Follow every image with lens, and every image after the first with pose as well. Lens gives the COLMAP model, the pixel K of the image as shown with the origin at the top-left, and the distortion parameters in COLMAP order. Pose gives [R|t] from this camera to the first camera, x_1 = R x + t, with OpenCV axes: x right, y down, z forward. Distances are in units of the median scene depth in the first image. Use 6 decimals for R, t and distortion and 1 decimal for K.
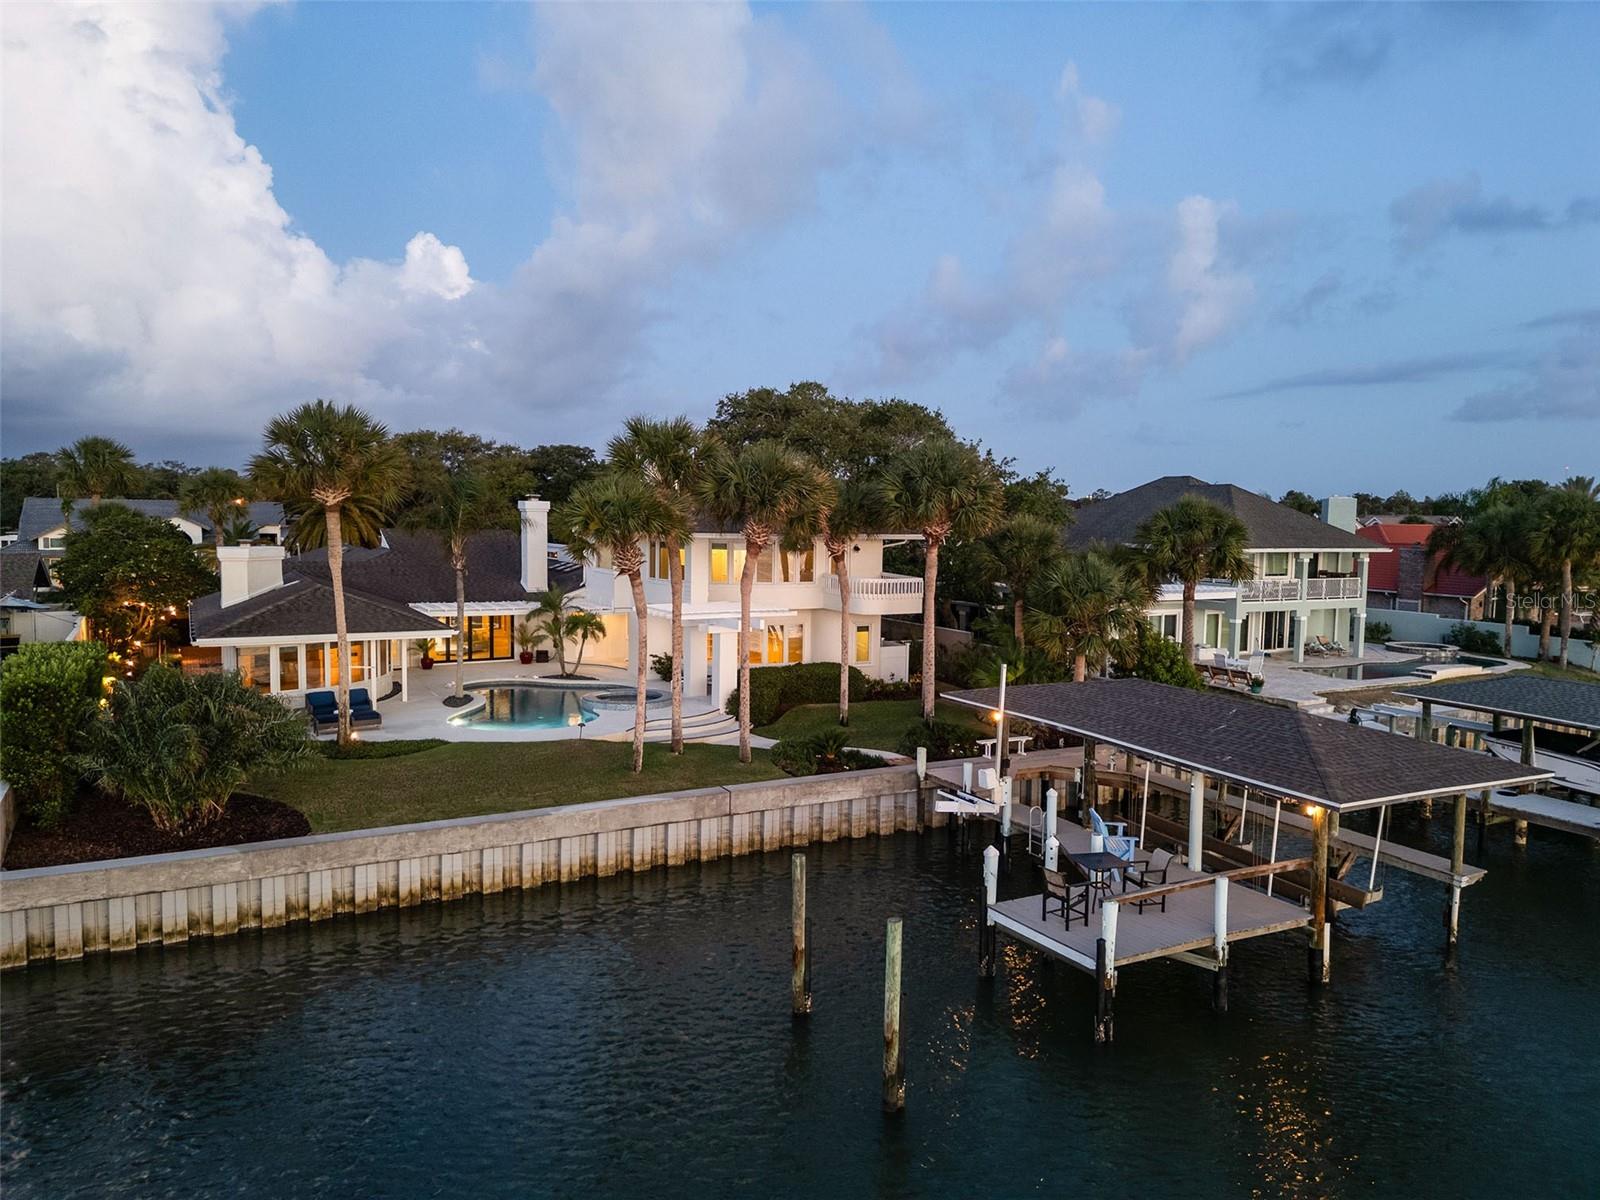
lens RADIAL K [[1107.6, 0, 800.0], [0, 1107.6, 600.0], [0, 0, 1]] dist [0.058689, -0.052913]
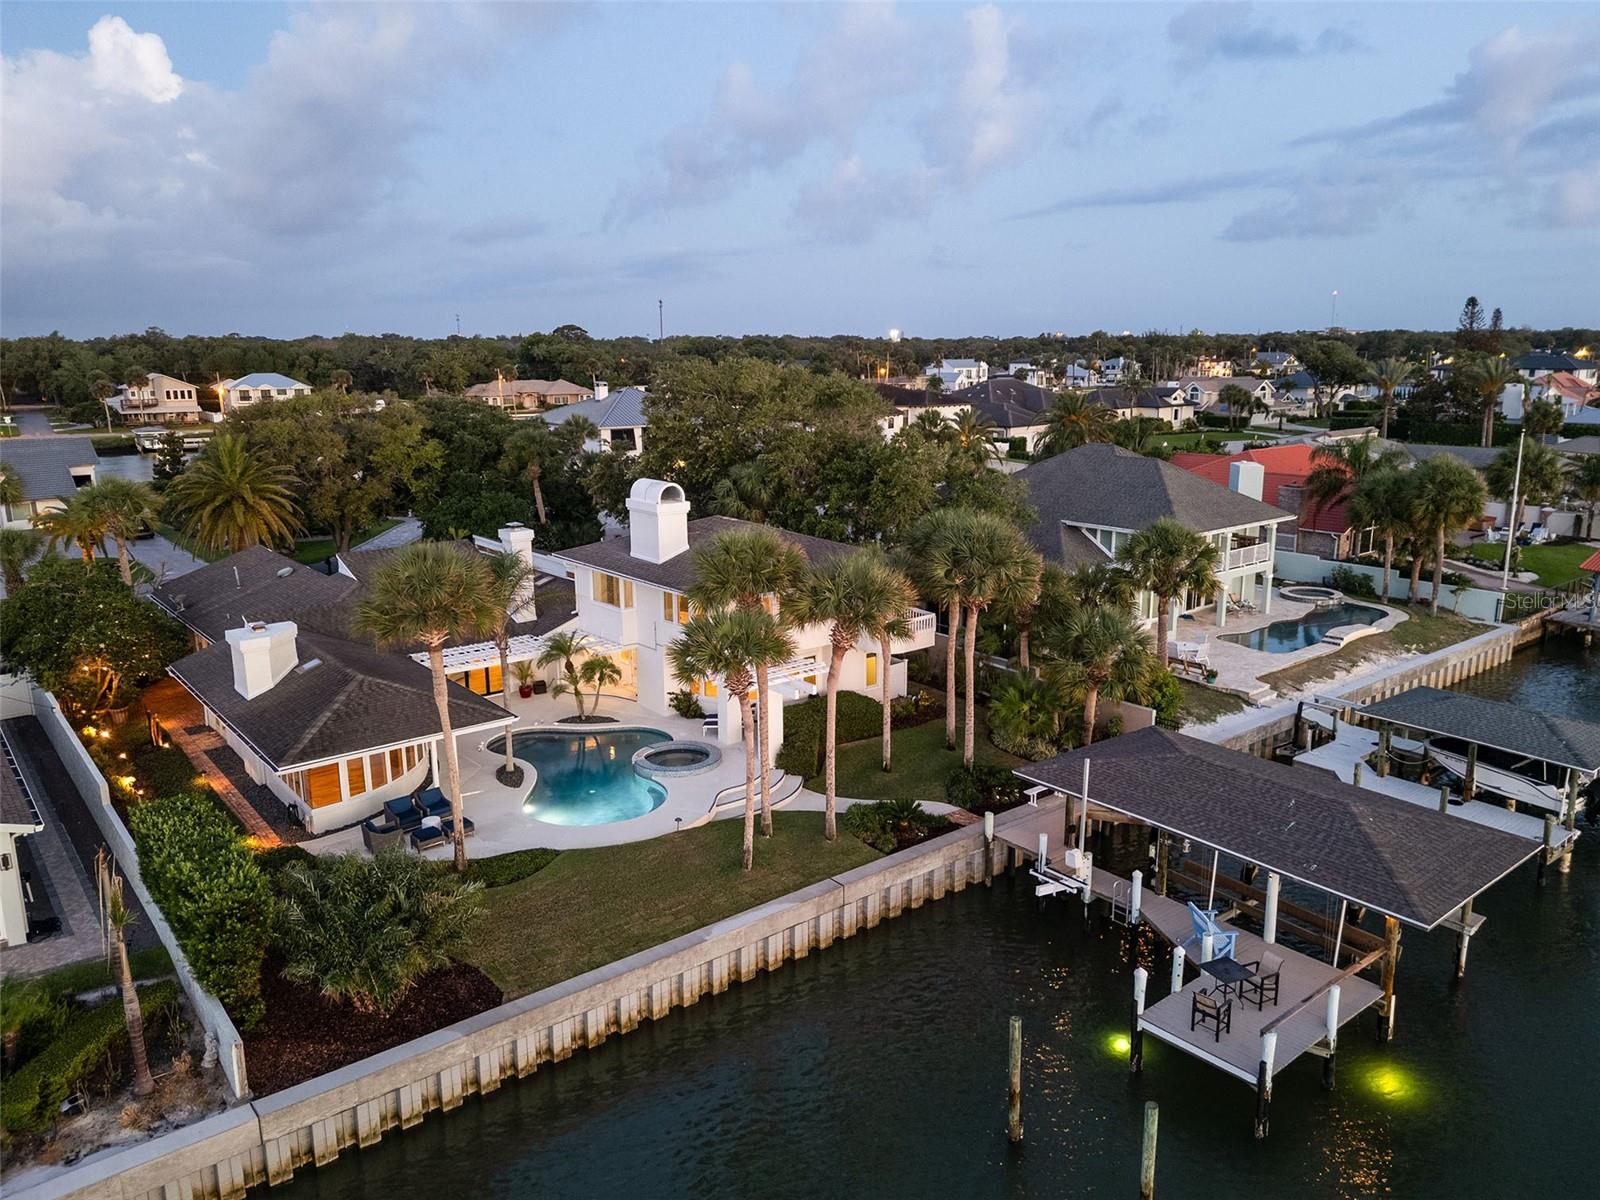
lens RADIAL K [[1135.6, 0, 800.0], [0, 1135.6, 600.0], [0, 0, 1]] dist [0.025686, -0.006769]
pose [[0.984718, -0.063527, 0.162158, -0.286602], [0.041121, 0.989583, 0.137968, -0.280162], [-0.169233, -0.129191, 0.977072, -0.058151]]
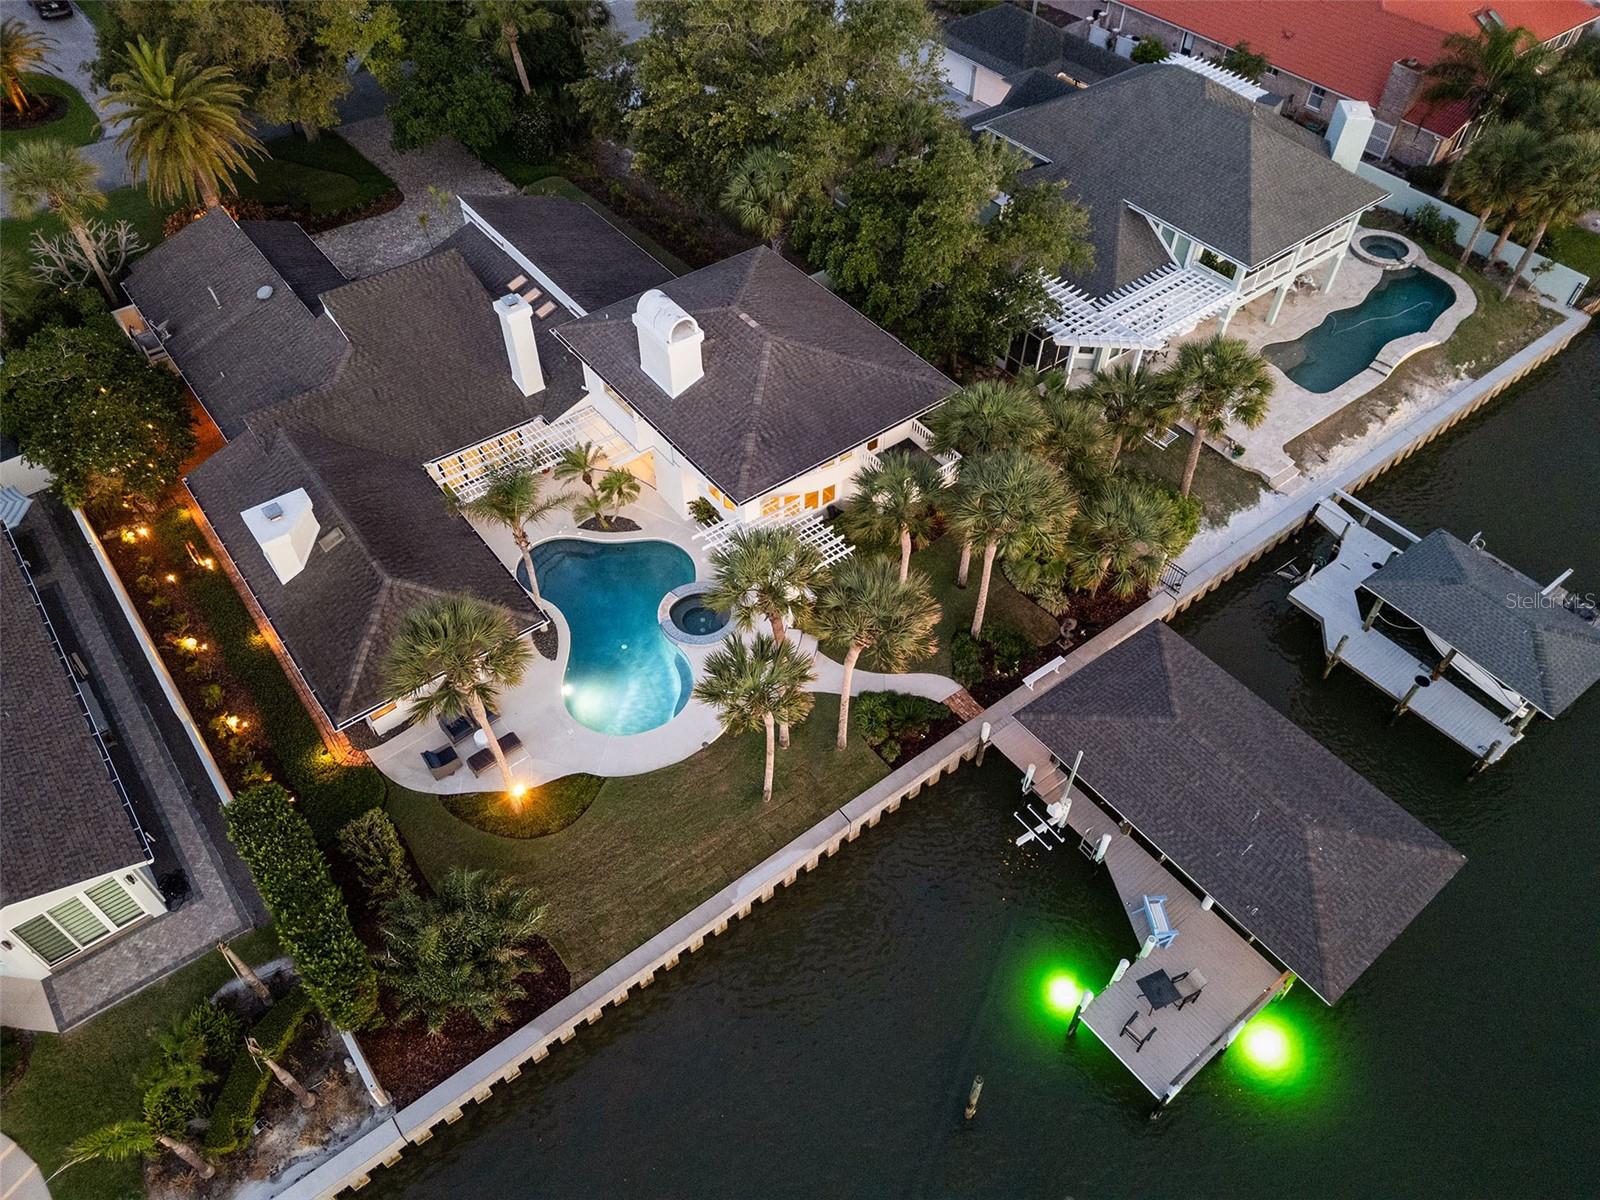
lens RADIAL K [[1083.2, 0, 800.0], [0, 1083.2, 600.0], [0, 0, 1]] dist [0.027441, -0.004190]
pose [[0.988799, -0.117401, 0.092156, -0.215977], [0.020800, 0.719828, 0.693840, -0.922362], [-0.147794, -0.684152, 0.714208, 0.319883]]
